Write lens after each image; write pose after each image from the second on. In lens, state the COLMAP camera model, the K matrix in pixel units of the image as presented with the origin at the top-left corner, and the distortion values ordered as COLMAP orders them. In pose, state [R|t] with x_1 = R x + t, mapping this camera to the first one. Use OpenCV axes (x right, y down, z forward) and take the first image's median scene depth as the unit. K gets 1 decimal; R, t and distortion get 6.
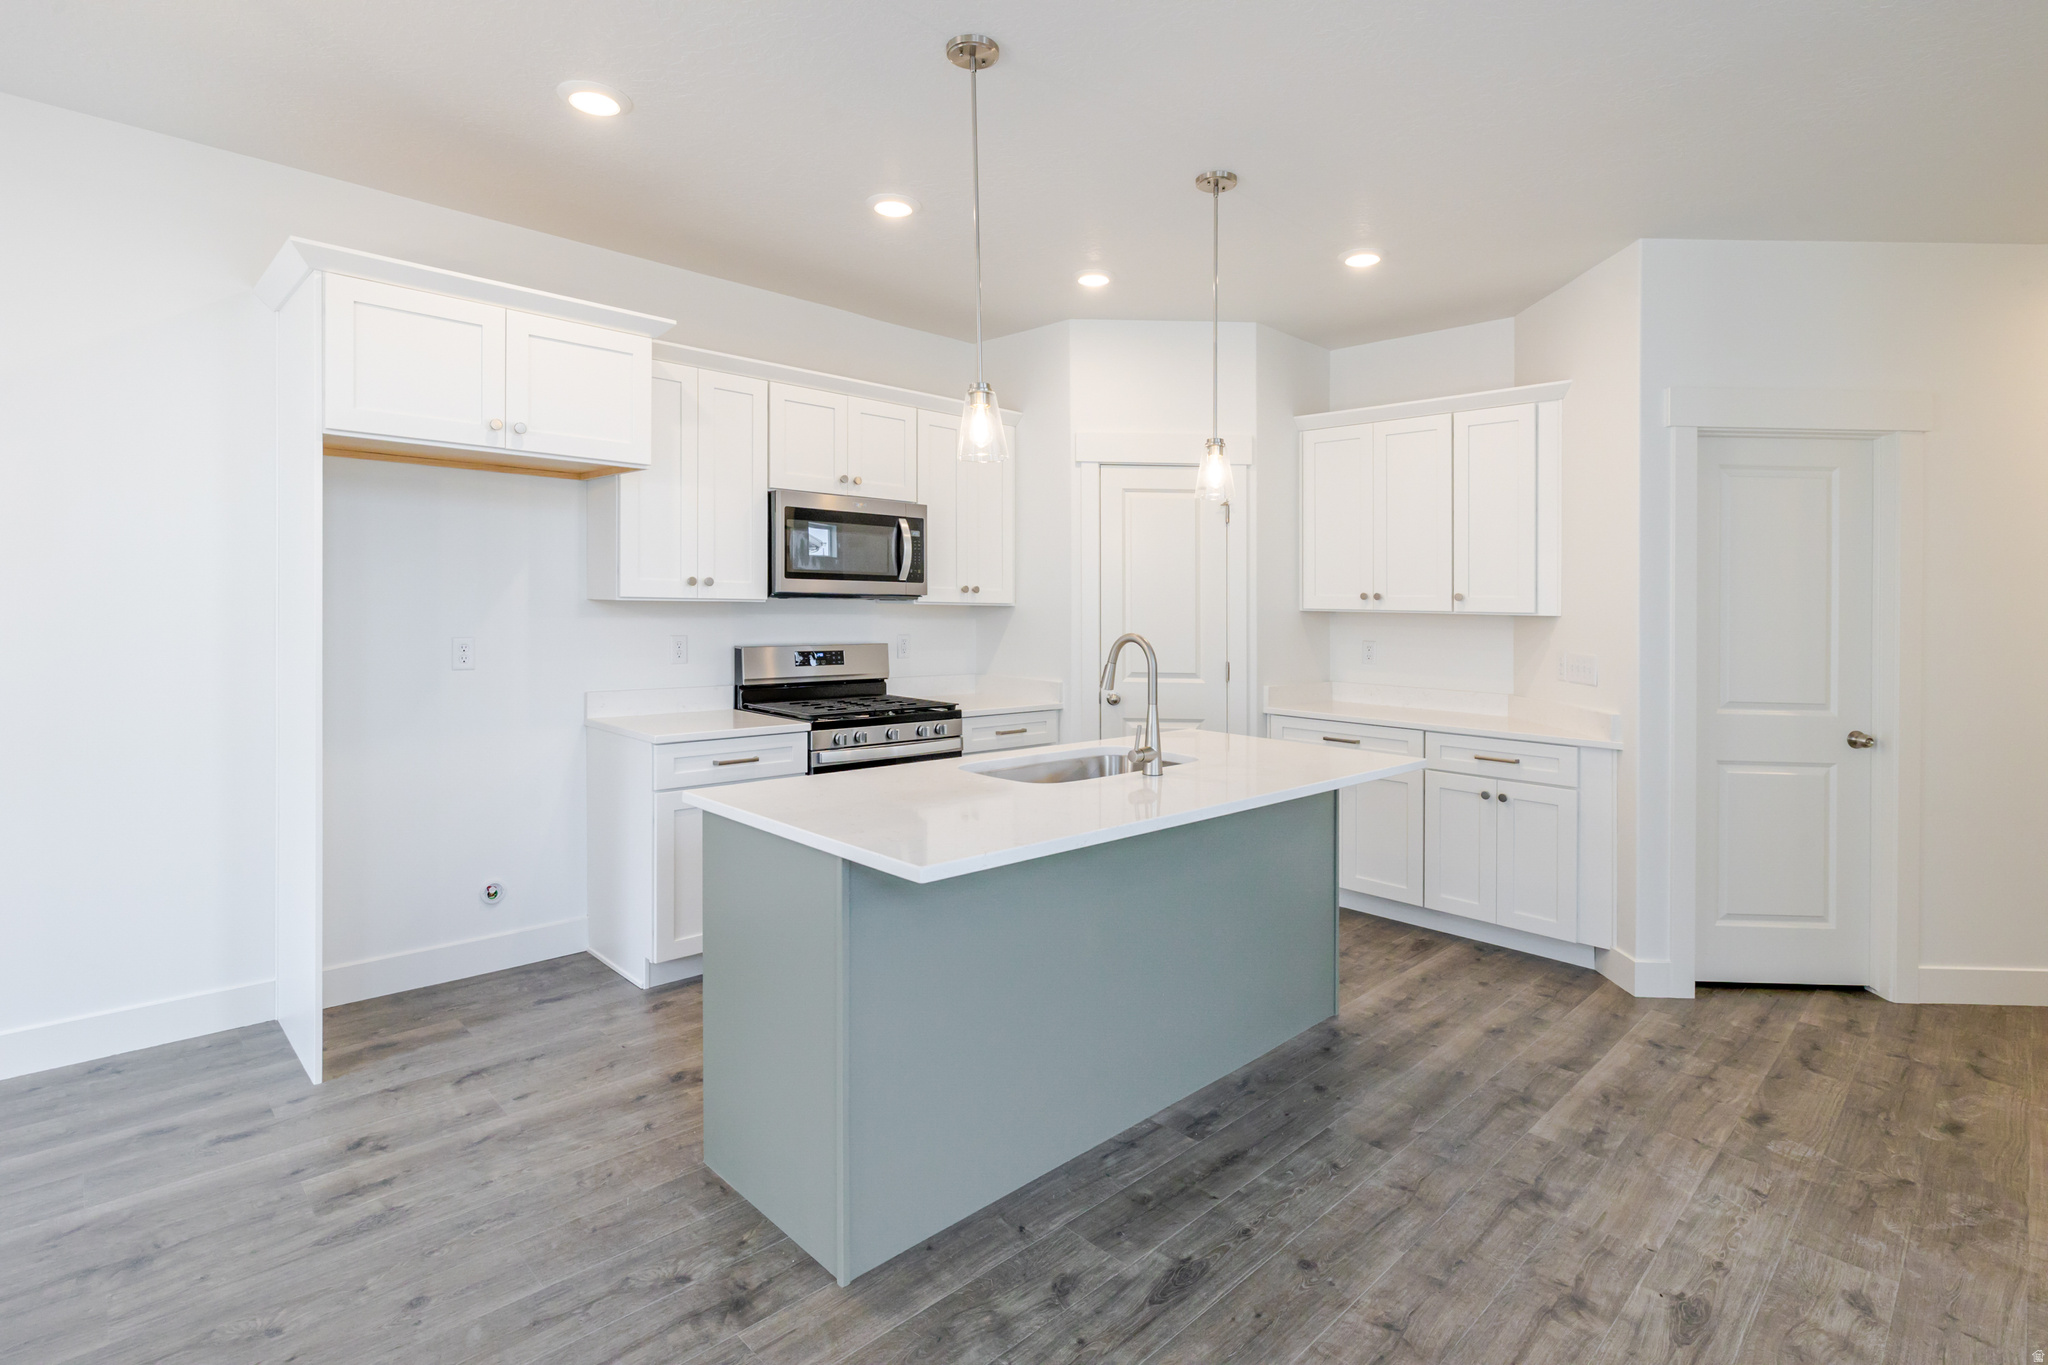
lens RADIAL K [[1008.2, 0, 1028.6], [0, 1008.2, 608.4], [0, 0, 1]] dist [-0.007786, 0.003298]
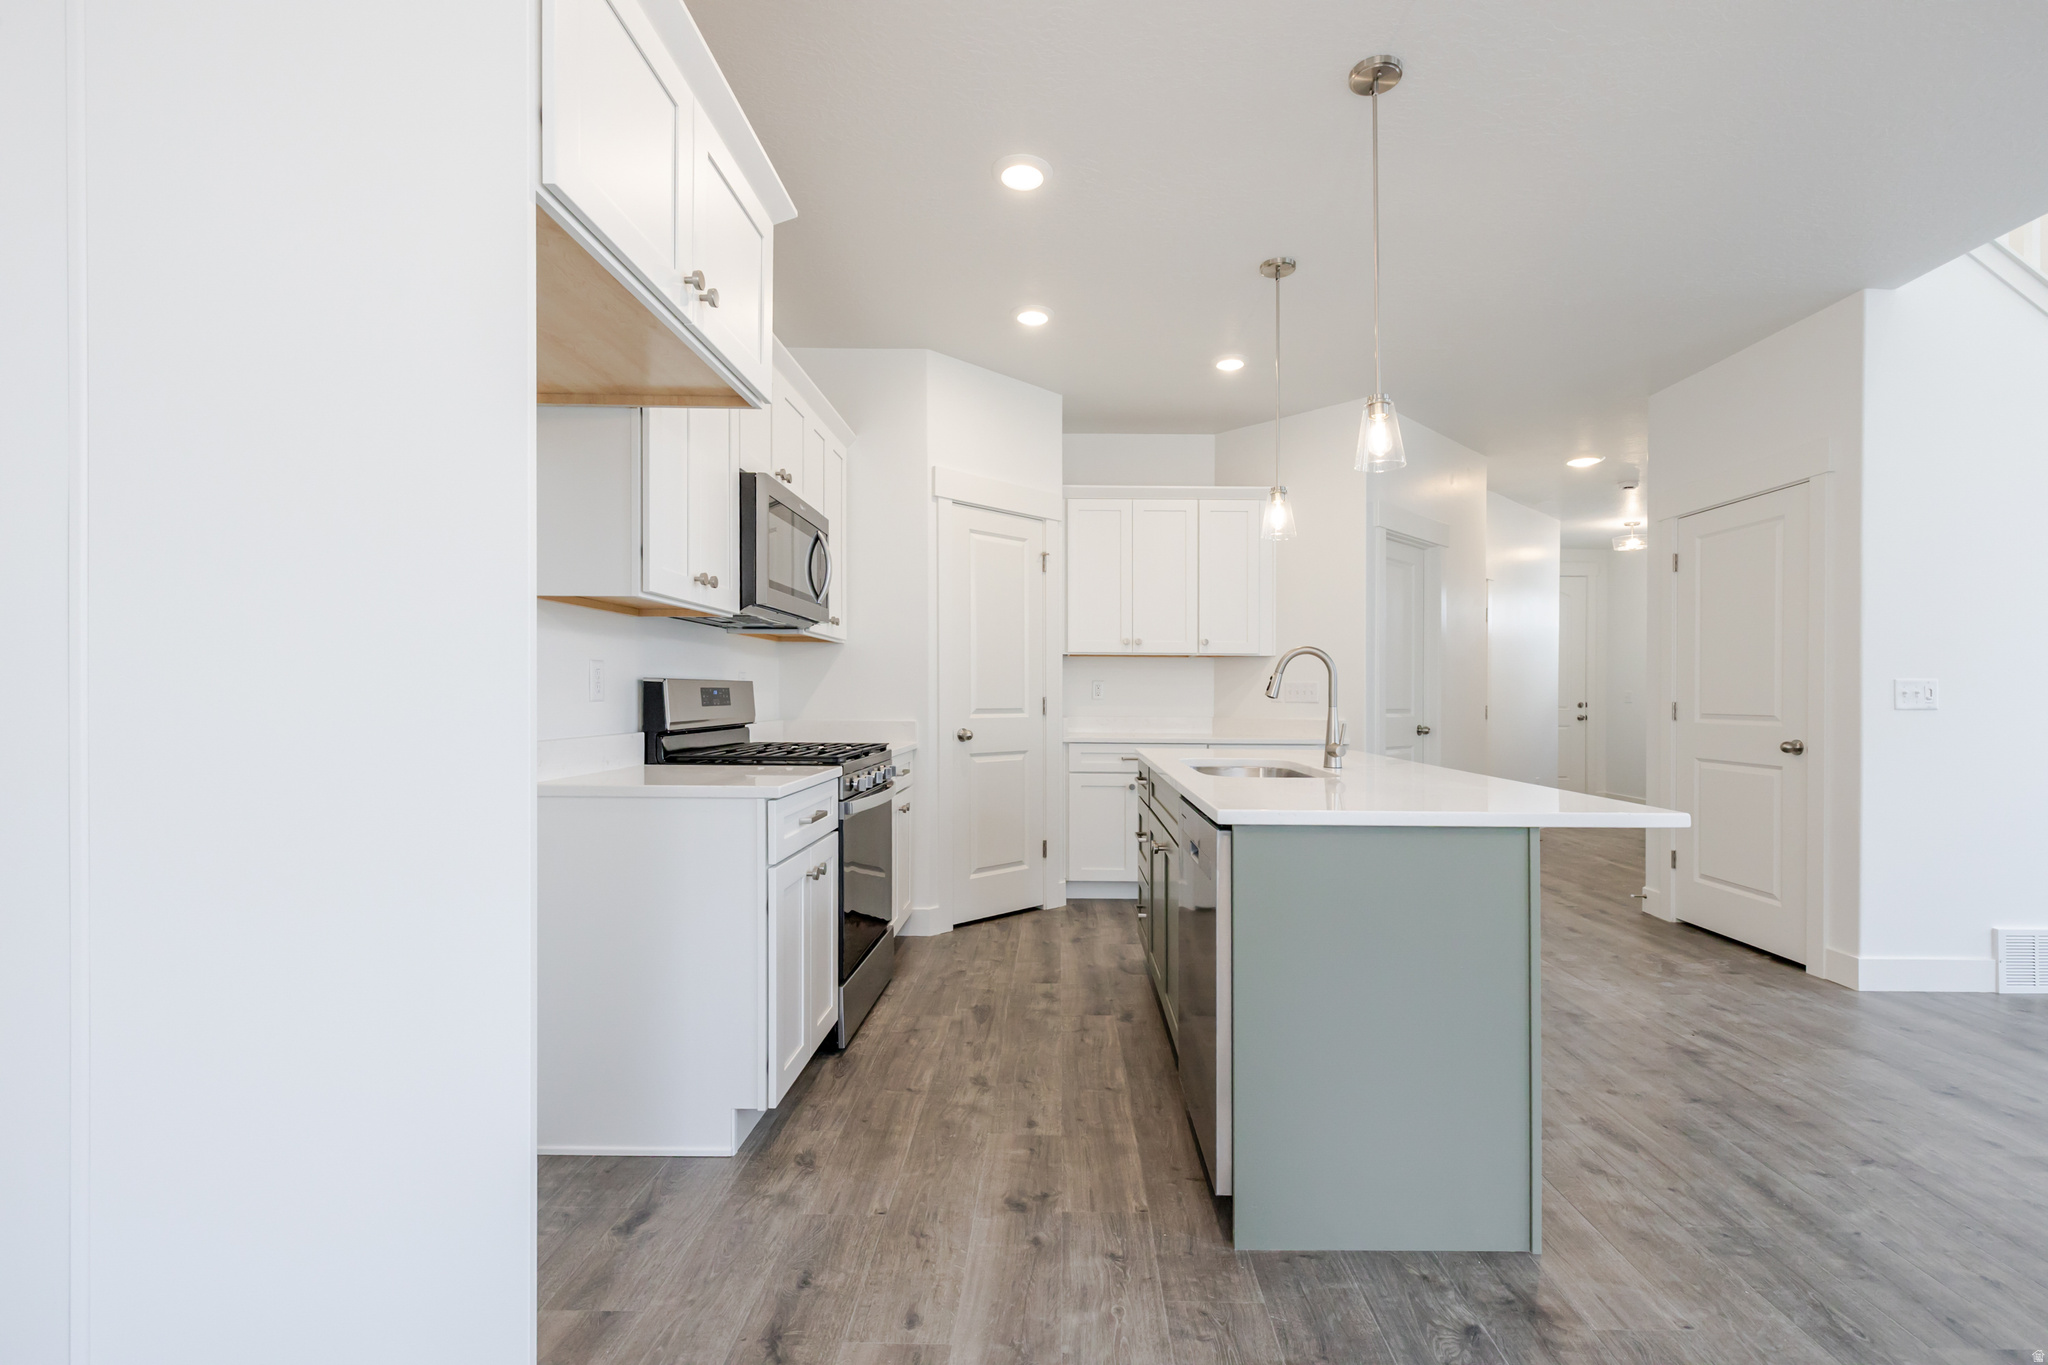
lens RADIAL K [[893.0, 0, 1062.6], [0, 893.0, 695.2], [0, 0, 1]] dist [0.003755, -0.001336]
pose [[0.703105, -0.013613, 0.710955, -0.718334], [0.011247, 0.999905, 0.008022, 0.063553], [-0.710997, 0.002356, 0.703191, 0.440988]]
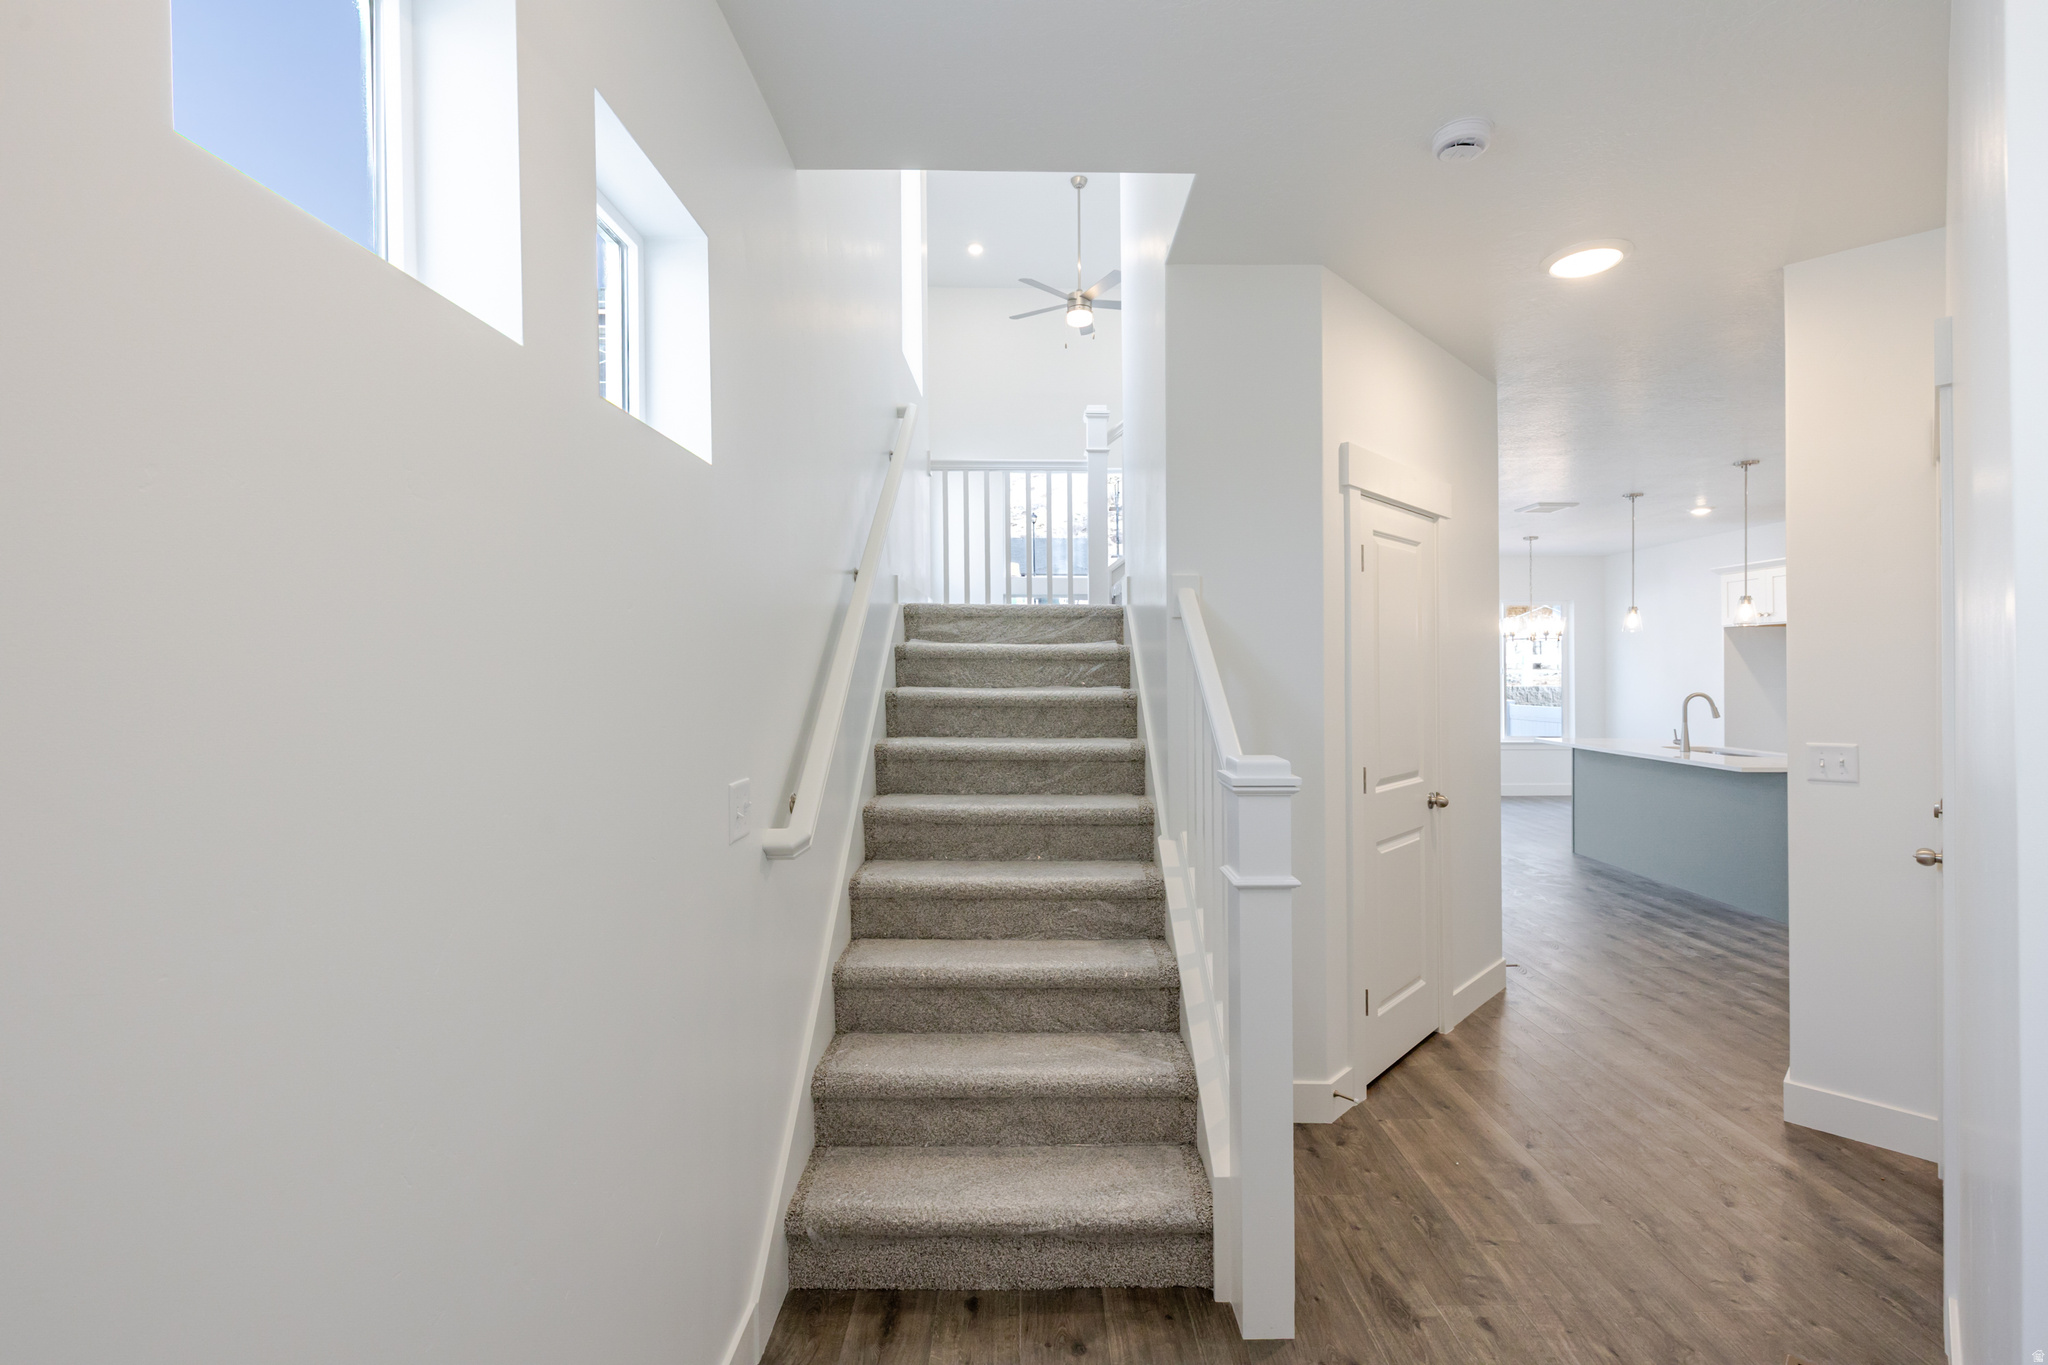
lens RADIAL K [[893.0, 0, 1036.8], [0, 893.0, 671.8], [0, 0, 1]] dist [0.003755, -0.001336]
pose [[-0.693406, -0.012609, -0.720437, 2.387198], [-0.005571, 0.999911, -0.012138, 0.008524], [0.720526, -0.004403, -0.693414, 1.201159]]
